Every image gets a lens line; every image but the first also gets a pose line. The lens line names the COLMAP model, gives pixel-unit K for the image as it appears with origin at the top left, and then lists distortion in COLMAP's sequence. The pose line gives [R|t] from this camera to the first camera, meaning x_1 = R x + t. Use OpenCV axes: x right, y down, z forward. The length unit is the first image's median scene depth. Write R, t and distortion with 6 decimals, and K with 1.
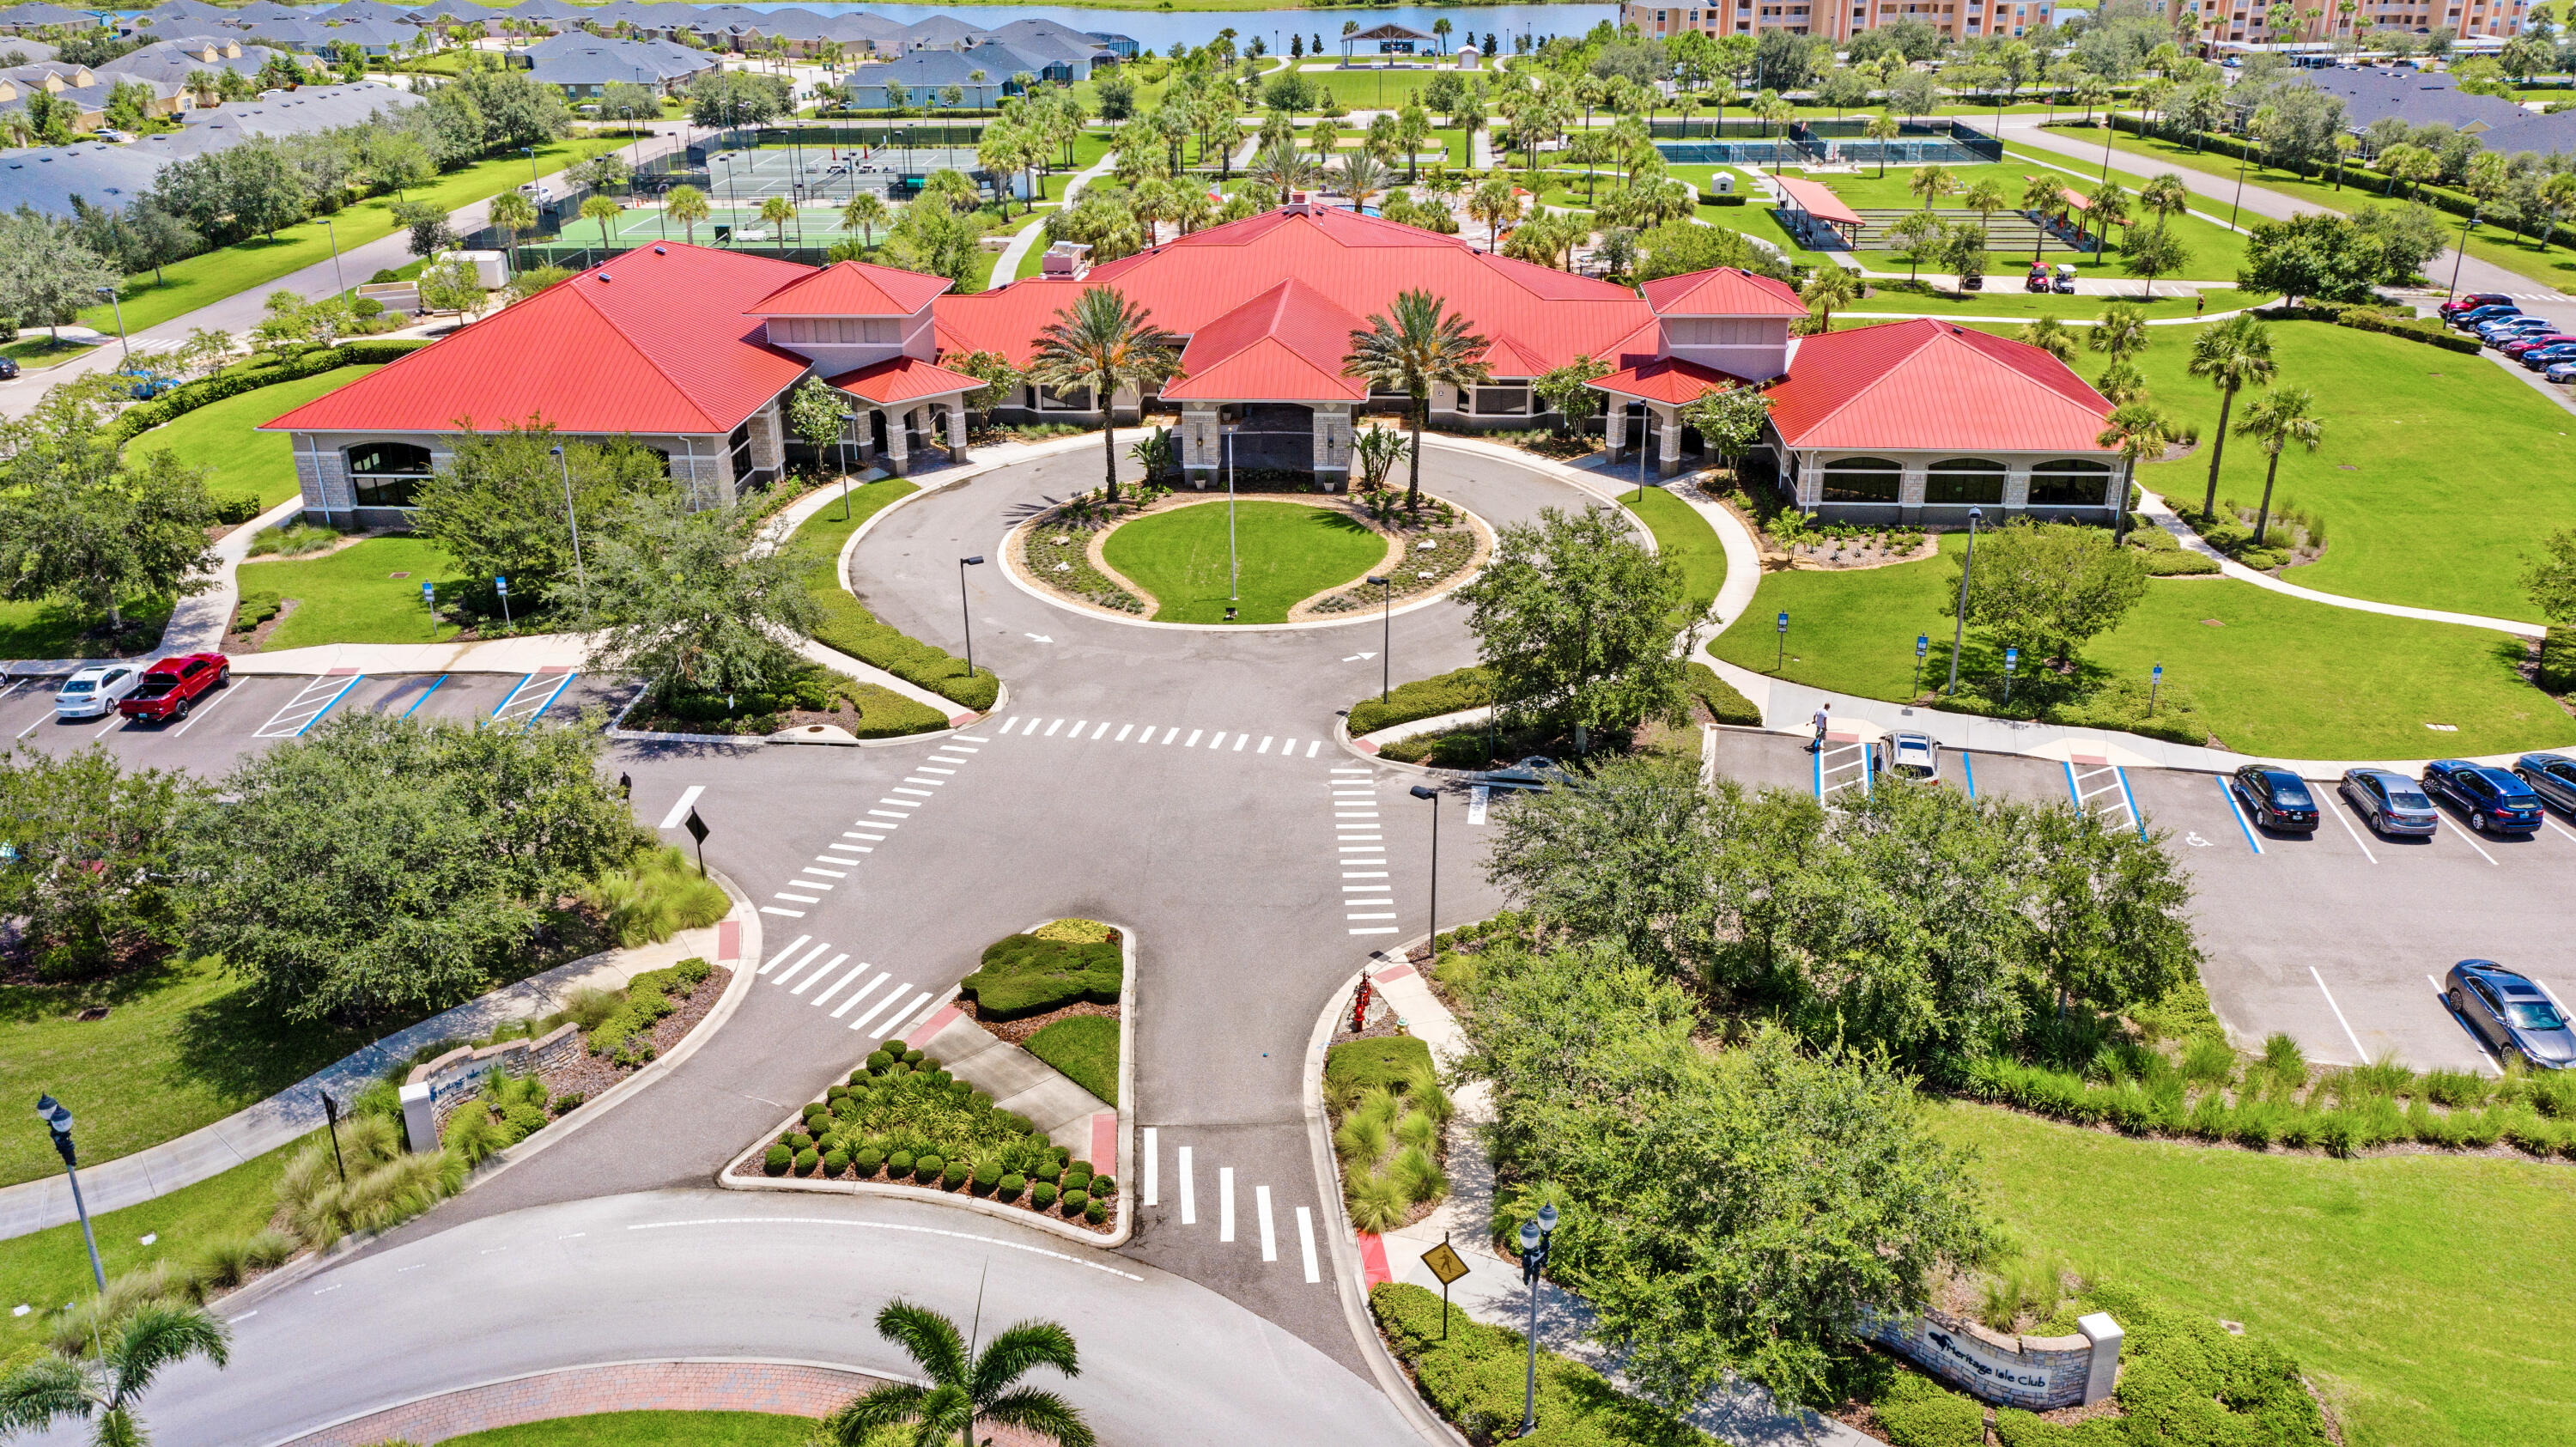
lens RADIAL K [[2032.4, 0, 1288.0], [0, 2032.4, 723.5], [0, 0, 1]] dist [-0.016049, 0.008986]
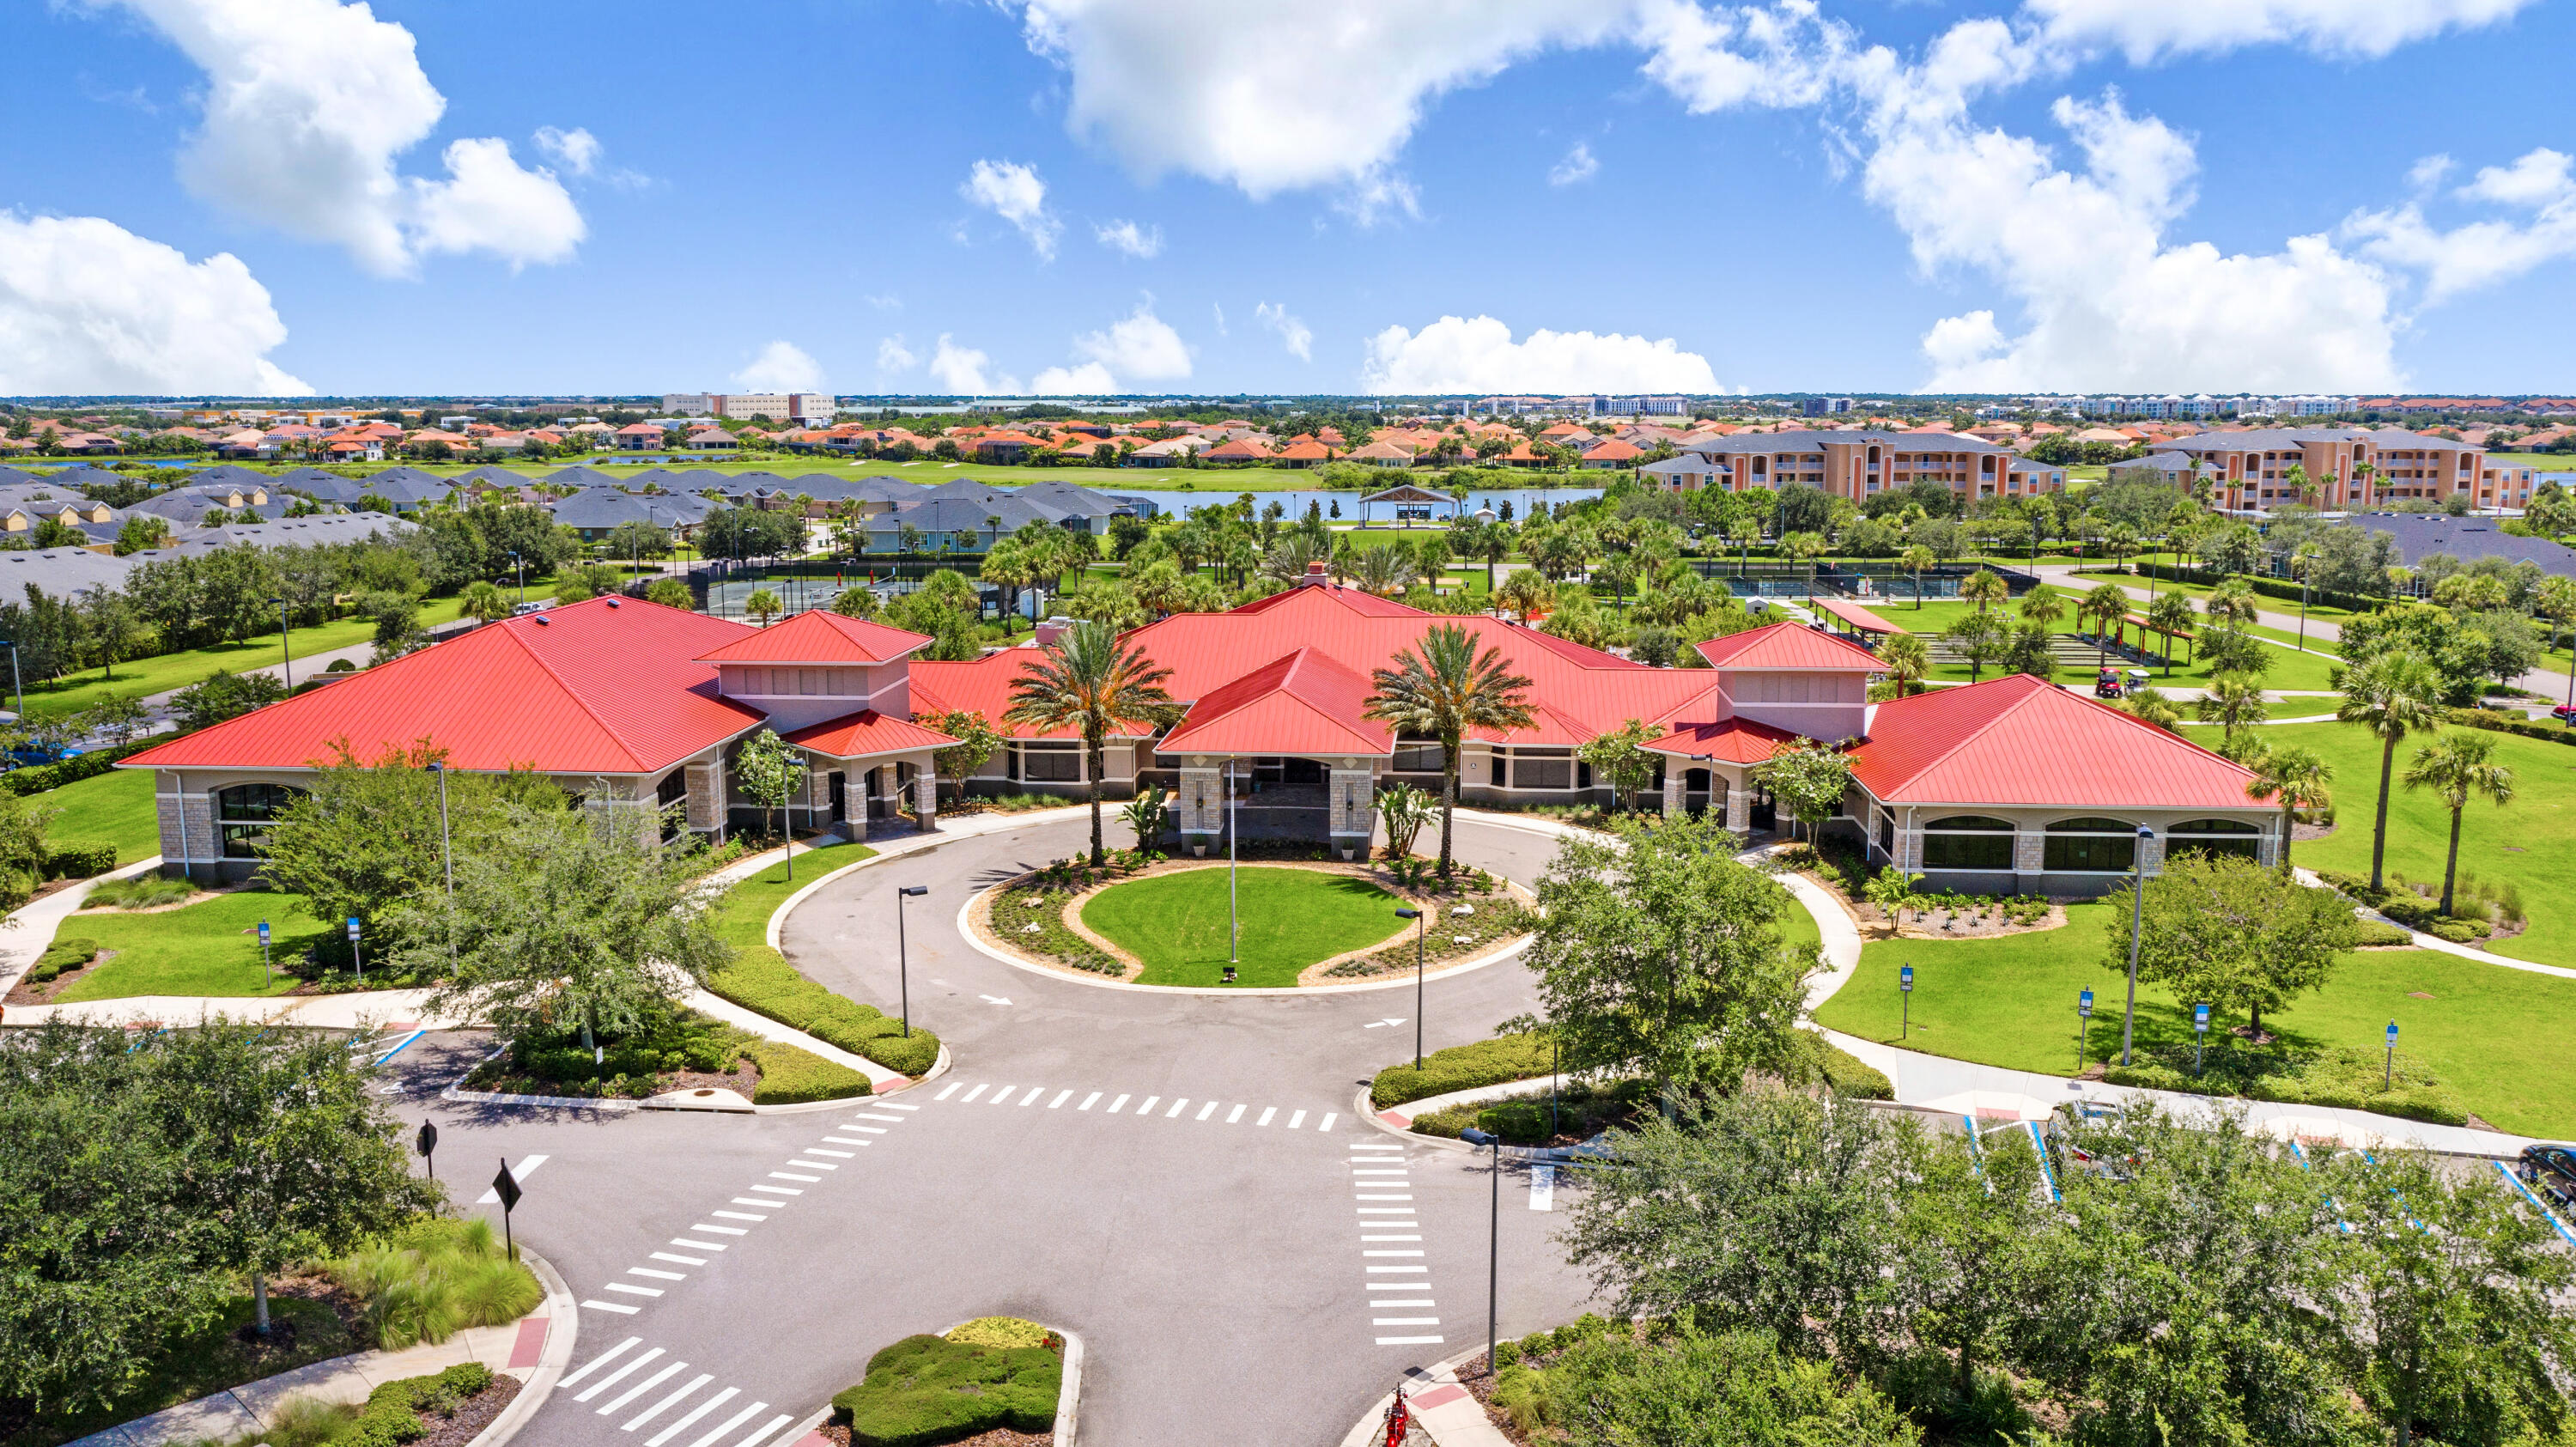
lens RADIAL K [[2032.4, 0, 1288.0], [0, 2032.4, 723.5], [0, 0, 1]] dist [-0.016049, 0.008986]
pose [[0.999923, 0.009053, -0.008457, 0.001710], [-0.010818, 0.970748, -0.239856, 0.040116], [0.006039, 0.239930, 0.970772, 0.153421]]
